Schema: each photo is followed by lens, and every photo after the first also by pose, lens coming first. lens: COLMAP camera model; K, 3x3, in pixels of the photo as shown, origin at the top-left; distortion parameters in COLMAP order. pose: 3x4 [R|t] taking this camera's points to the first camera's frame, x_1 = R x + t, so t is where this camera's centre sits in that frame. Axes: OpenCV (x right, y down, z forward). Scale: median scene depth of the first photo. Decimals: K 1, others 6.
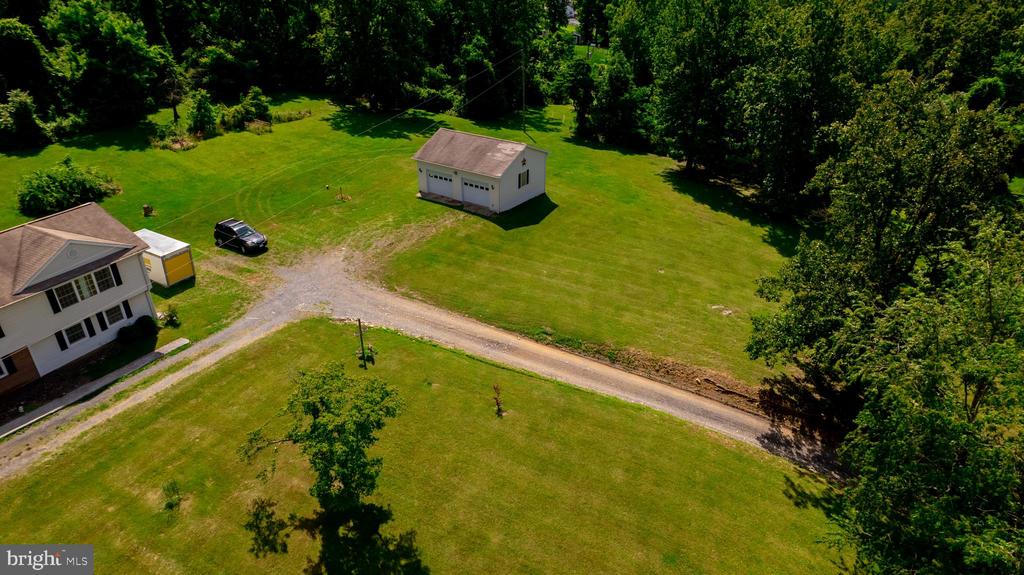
lens RADIAL K [[653.0, 0, 510.1], [0, 653.0, 284.9], [0, 0, 1]] dist [-0.056690, 0.065463]
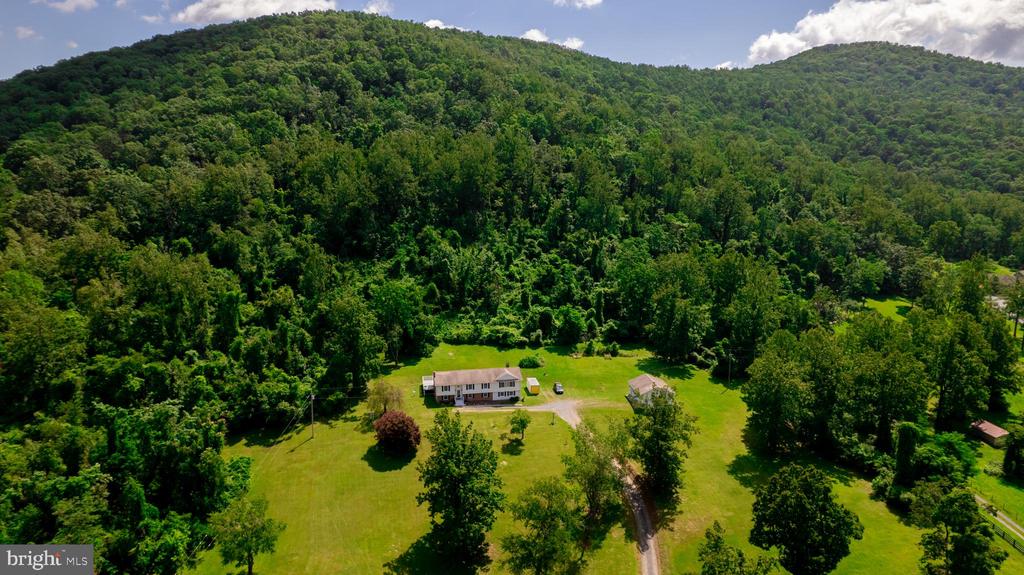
lens RADIAL K [[653.0, 0, 510.1], [0, 653.0, 284.9], [0, 0, 1]] dist [-0.056690, 0.065463]
pose [[0.628423, 0.138608, -0.765423, 2.033062], [-0.368187, 0.919792, -0.135724, -0.020037], [0.685218, 0.367111, 0.629052, -1.550830]]
